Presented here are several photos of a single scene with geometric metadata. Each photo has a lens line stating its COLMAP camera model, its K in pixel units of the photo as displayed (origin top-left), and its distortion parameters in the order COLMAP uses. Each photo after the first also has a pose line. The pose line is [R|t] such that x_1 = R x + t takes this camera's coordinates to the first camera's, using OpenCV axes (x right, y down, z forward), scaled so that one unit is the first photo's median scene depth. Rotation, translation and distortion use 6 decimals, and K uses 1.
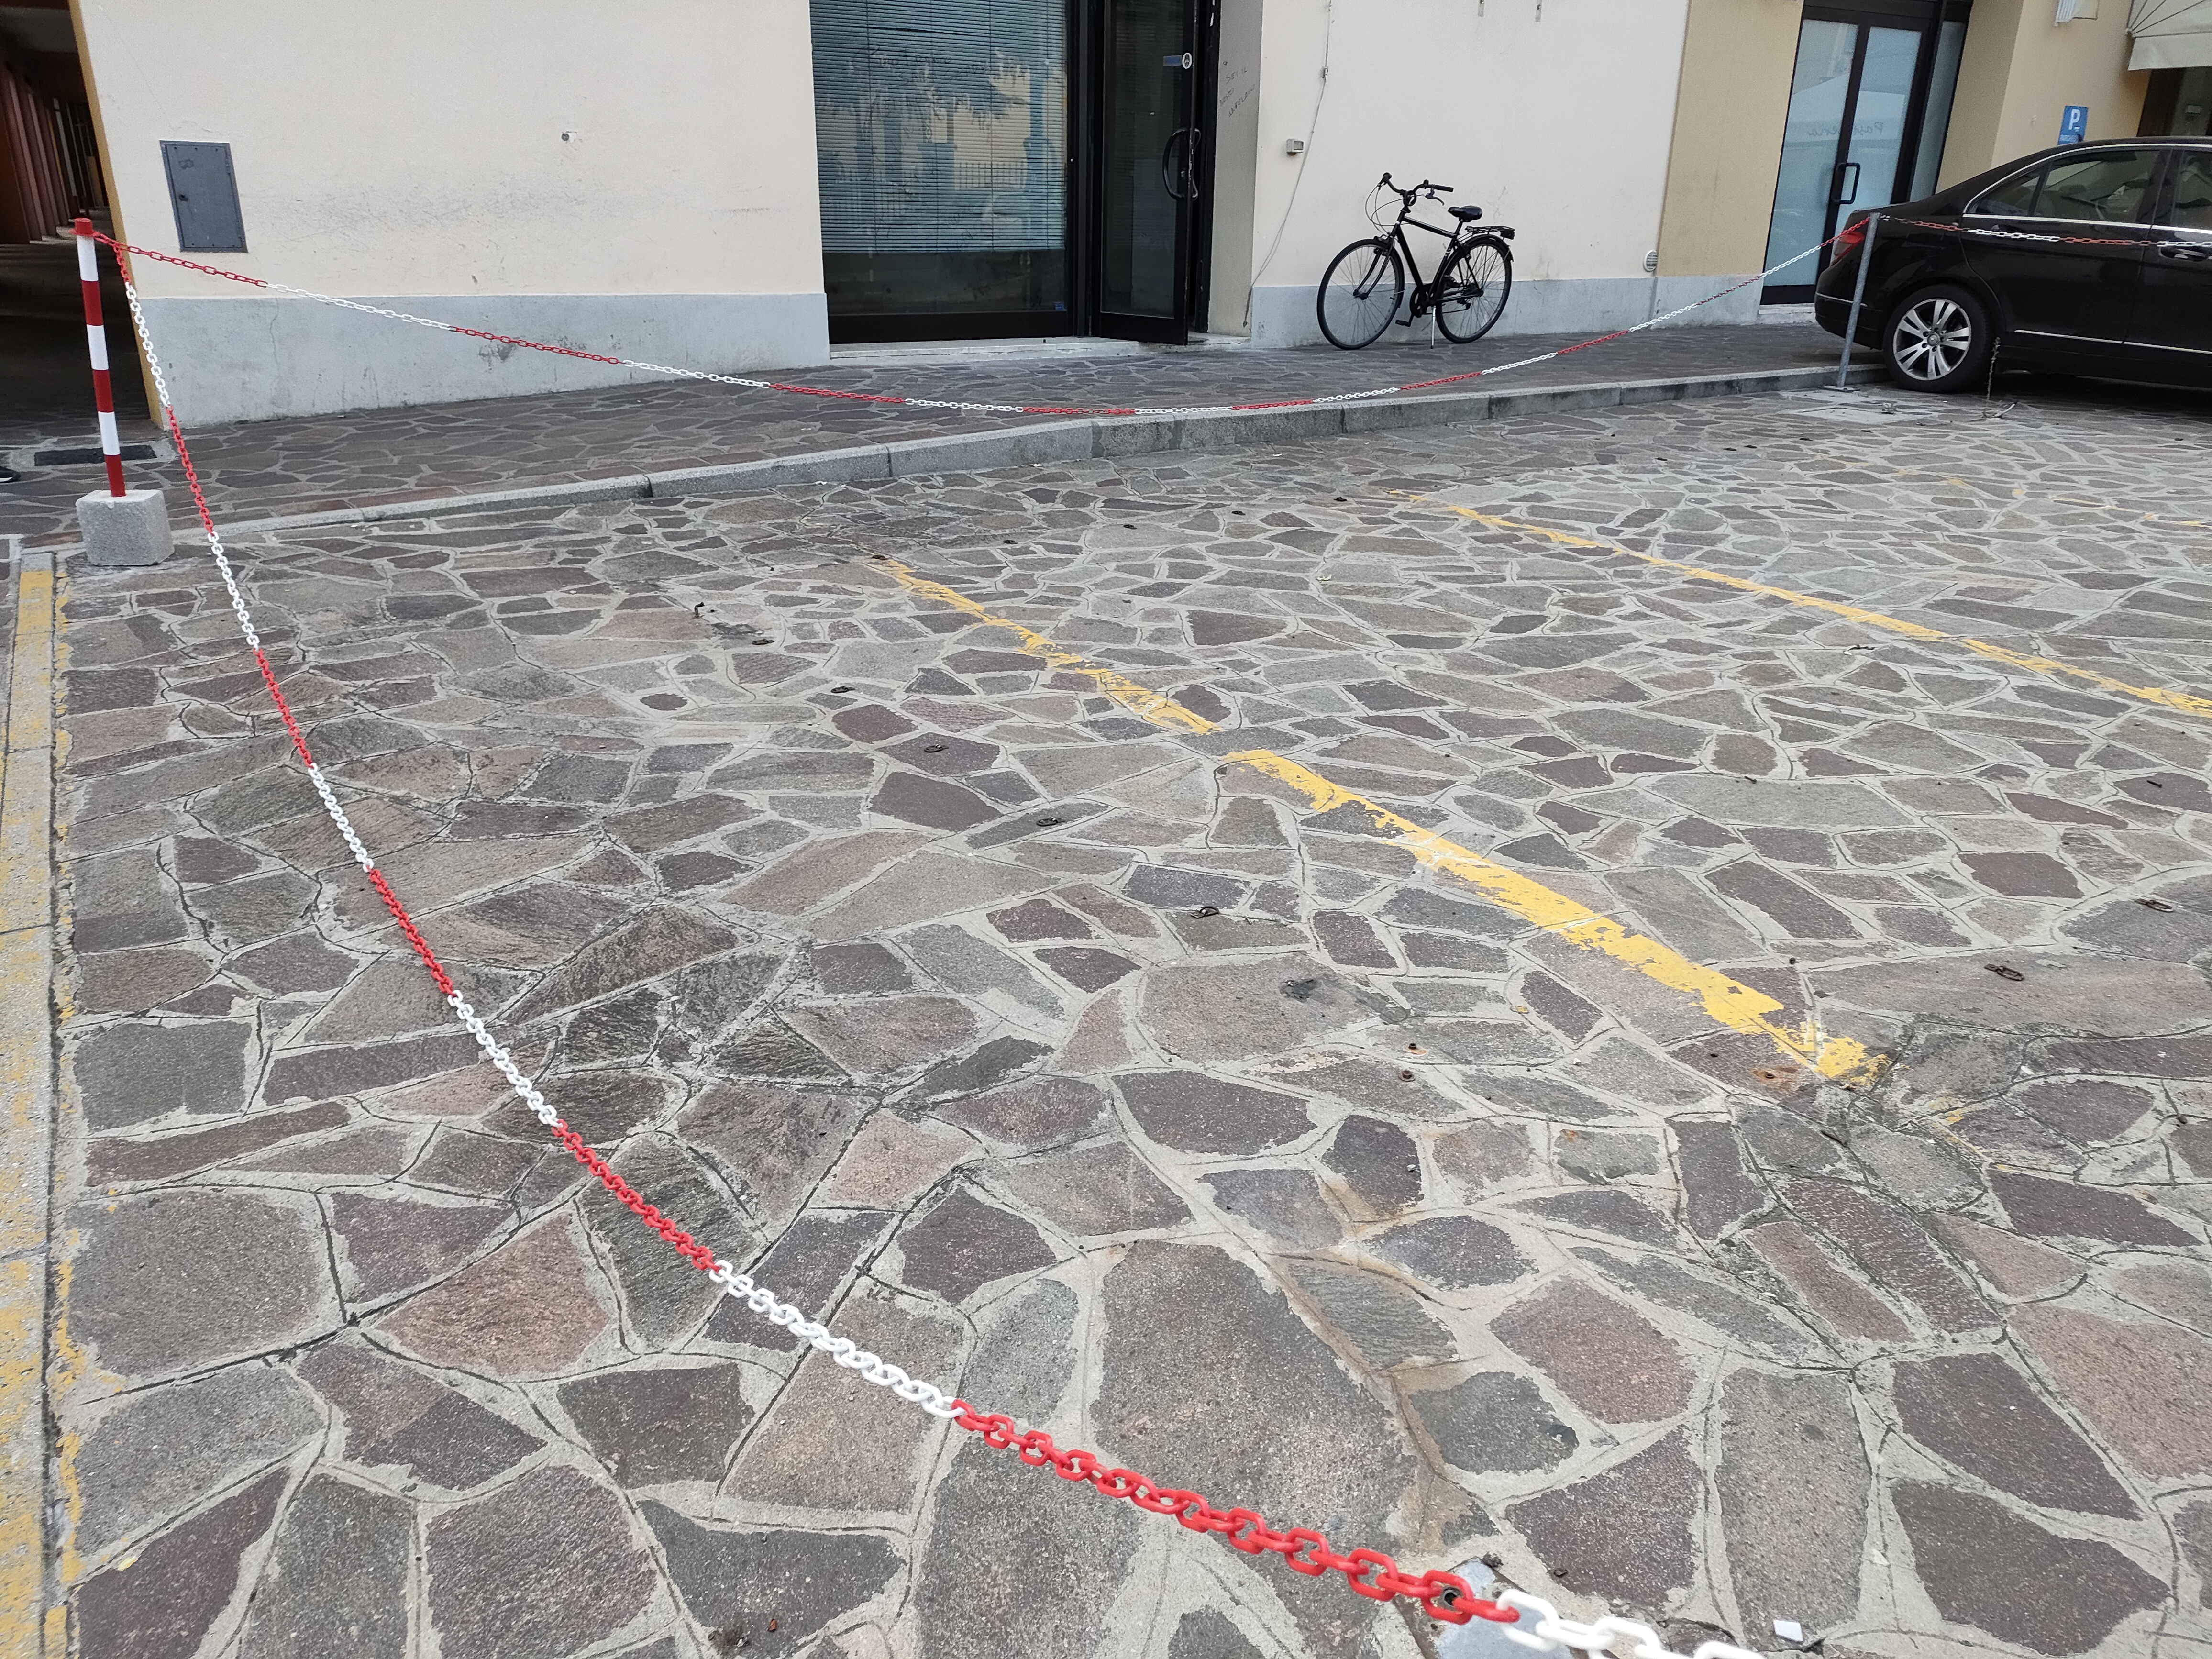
lens RADIAL K [[1601.5, 0, 1104.4], [0, 1601.5, 837.3], [0, 0, 1]] dist [0.063908, -0.064243]
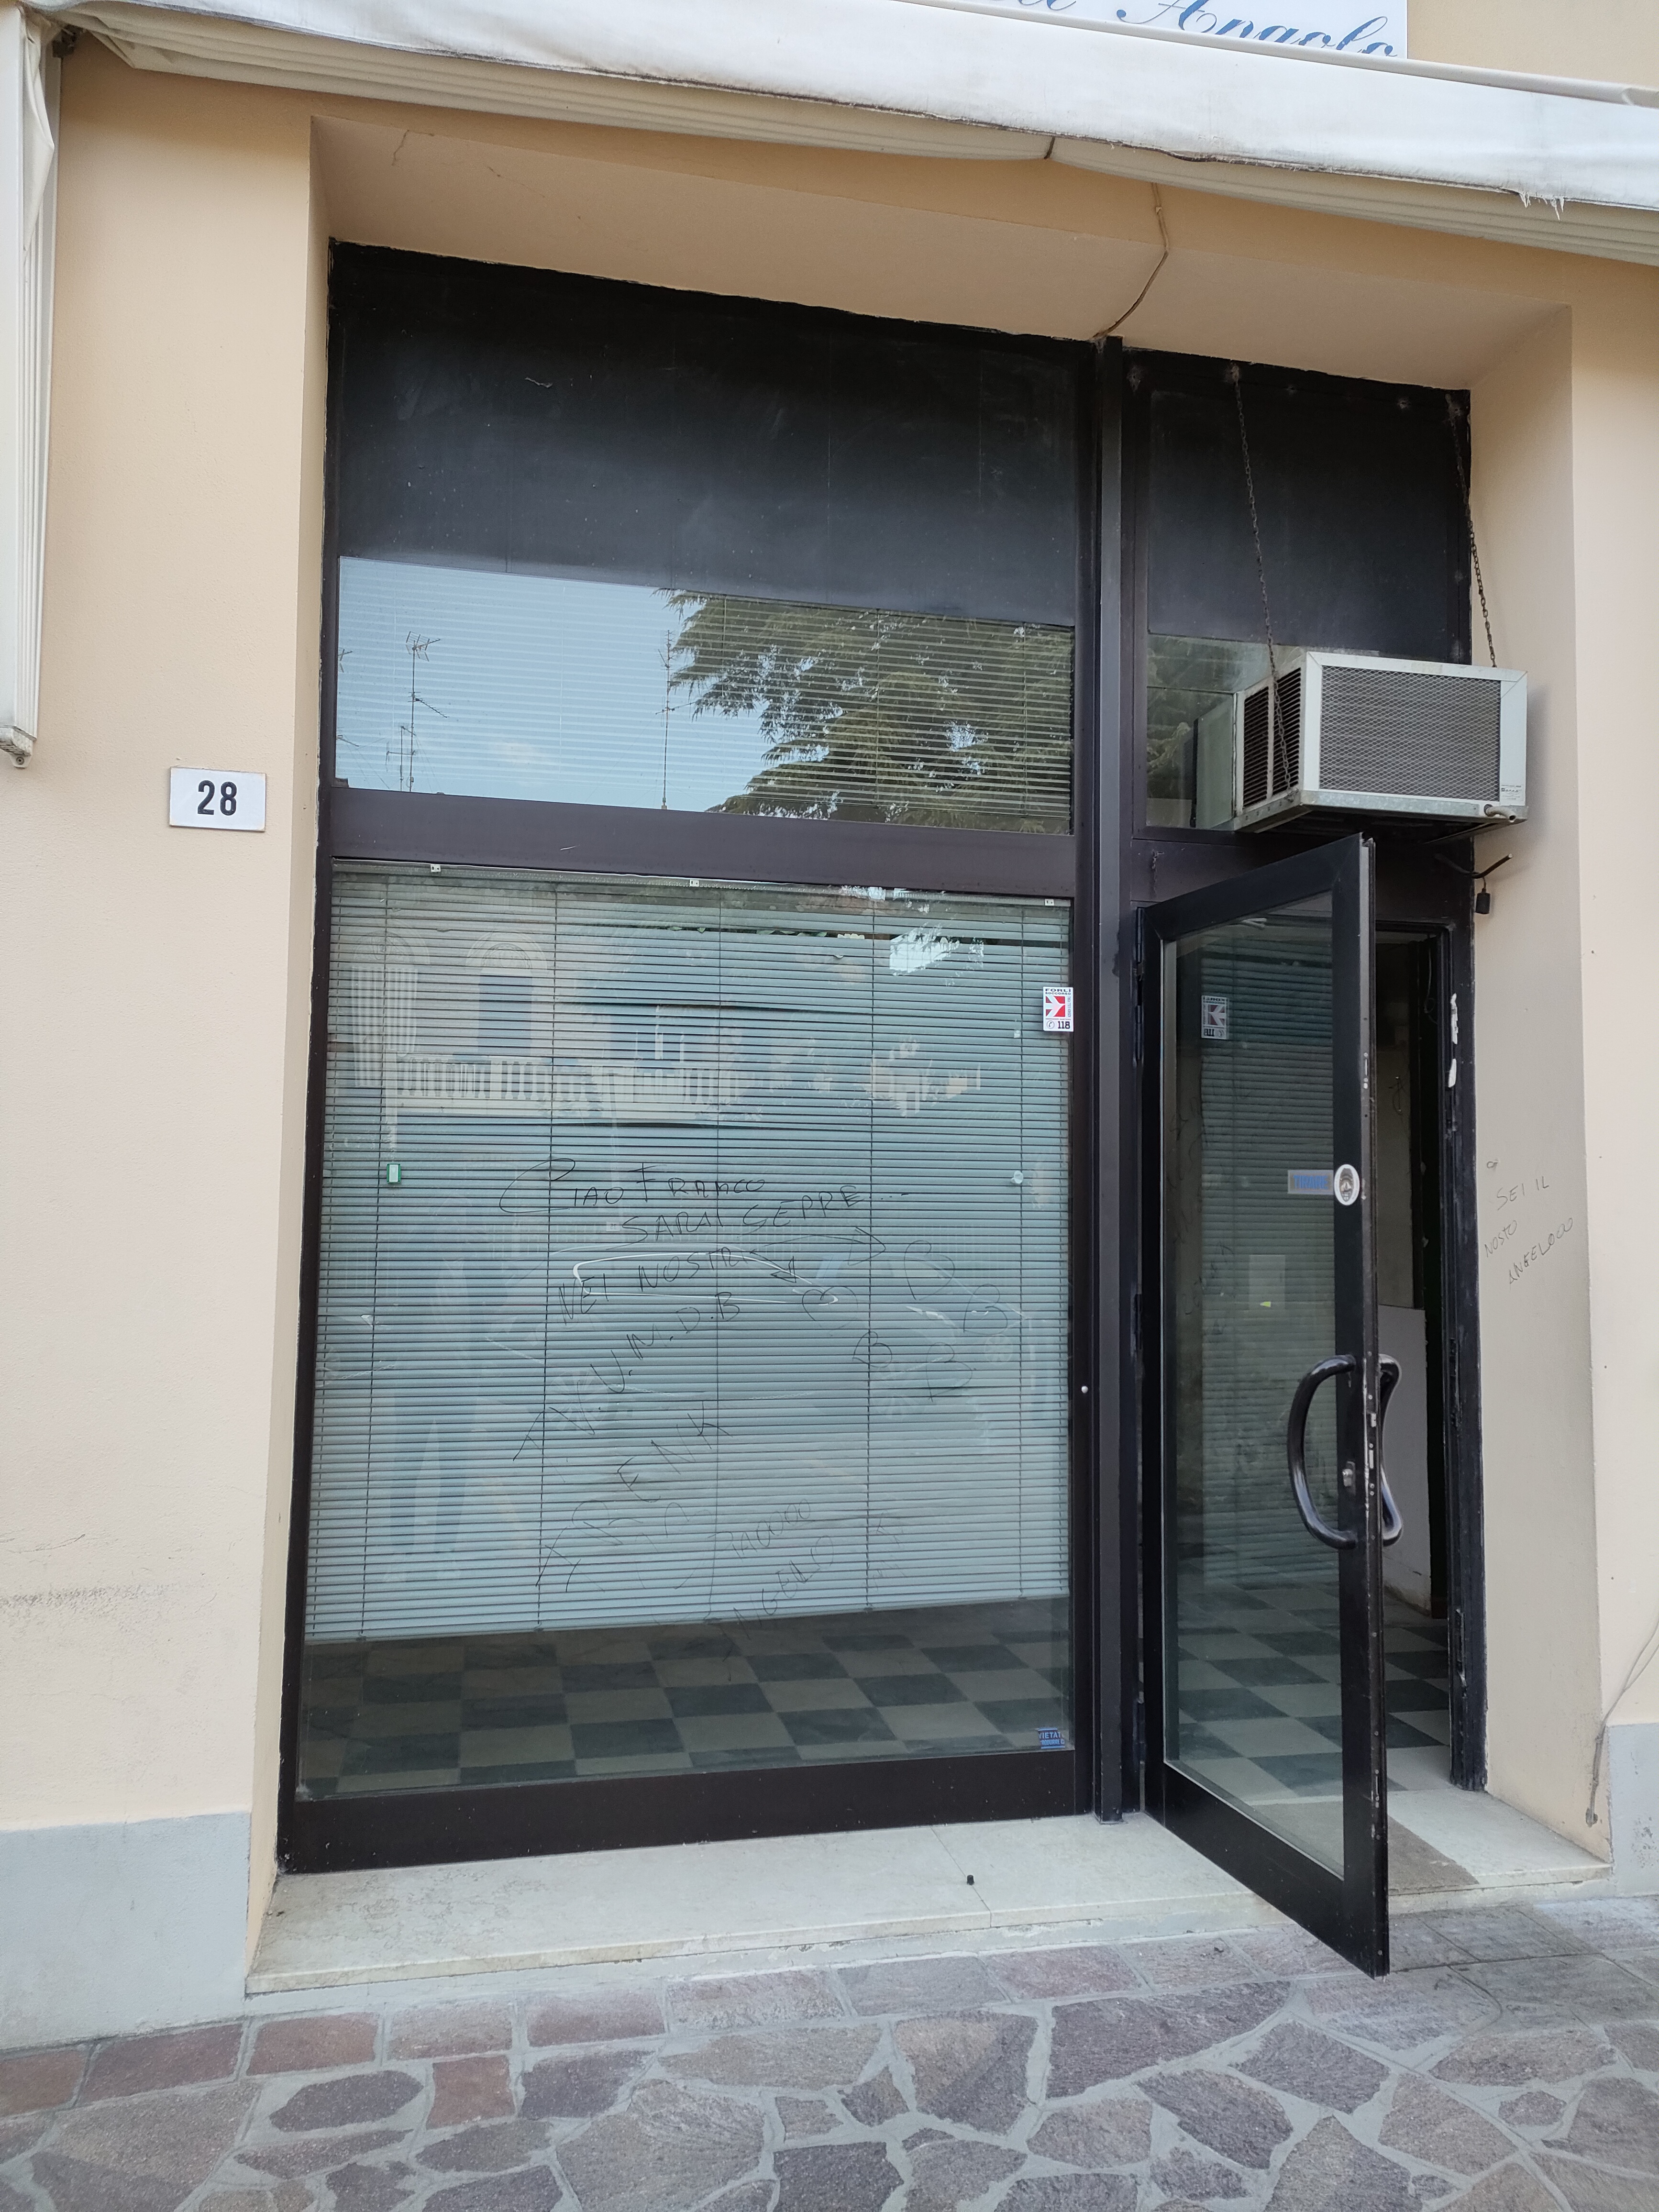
lens RADIAL K [[1624.1, 0, 829.5], [0, 1624.1, 1106.0], [0, 0, 1]] dist [0.054446, -0.058420]
pose [[0.932668, -0.024256, -0.359919, 0.115163], [-0.130677, 0.907252, -0.399772, -0.518492], [0.336234, 0.419888, 0.842995, 1.003193]]
